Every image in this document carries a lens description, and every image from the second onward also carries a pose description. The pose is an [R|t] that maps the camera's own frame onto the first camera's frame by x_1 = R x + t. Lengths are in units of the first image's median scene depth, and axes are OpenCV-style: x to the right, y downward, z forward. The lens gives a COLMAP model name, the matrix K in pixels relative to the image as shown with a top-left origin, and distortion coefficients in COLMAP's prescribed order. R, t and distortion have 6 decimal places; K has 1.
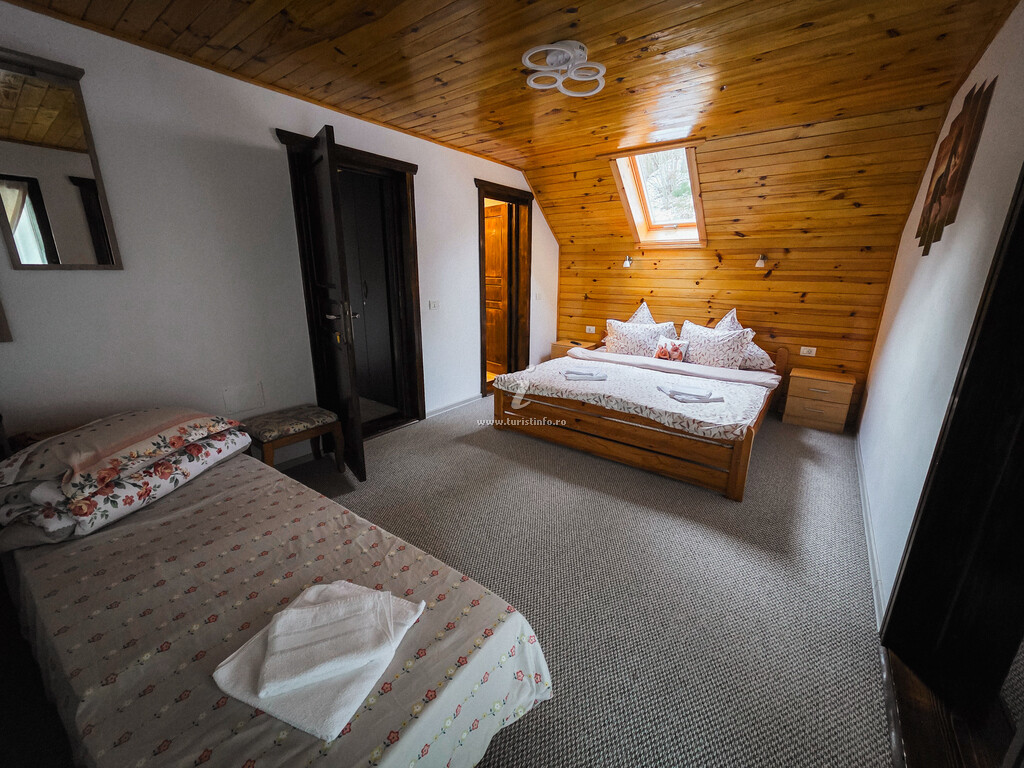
lens RADIAL K [[406.2, 0, 512.0], [0, 406.2, 384.0], [0, 0, 1]] dist [0.000452, -0.000012]
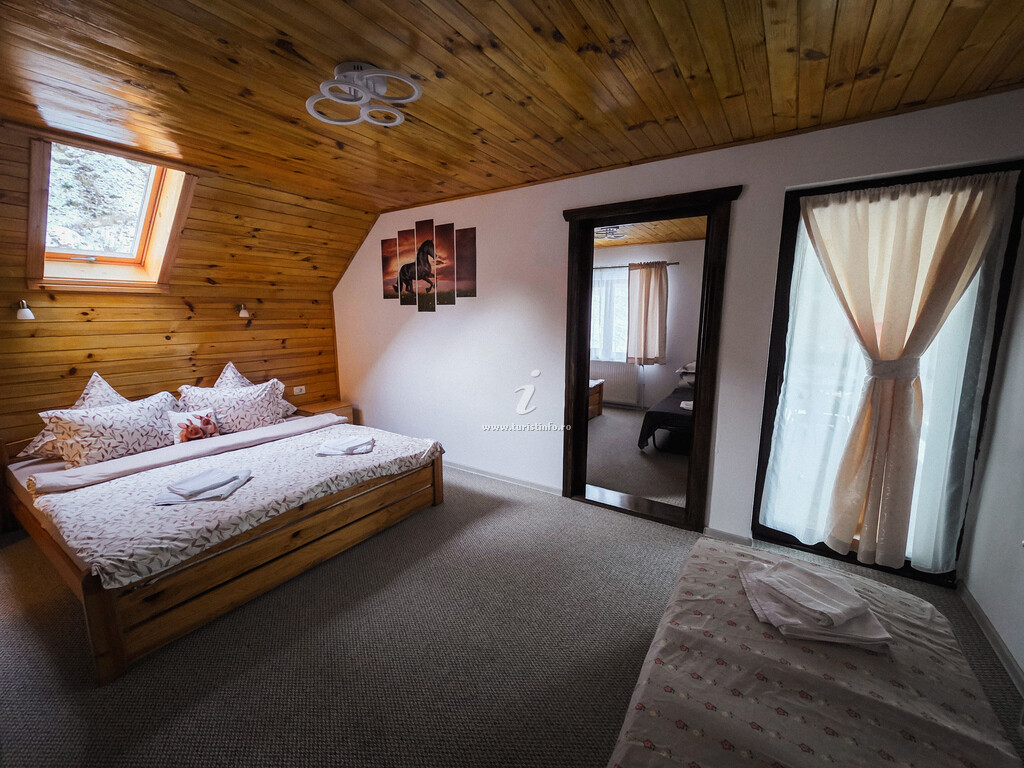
lens RADIAL K [[433.2, 0, 497.7], [0, 433.2, 384.8], [0, 0, 1]] dist [0.000151, -0.000217]
pose [[-0.056900, -0.174665, 0.982983, -0.478835], [0.269638, 0.945301, 0.183577, -0.172766], [-0.961279, 0.275495, -0.006691, 0.506506]]
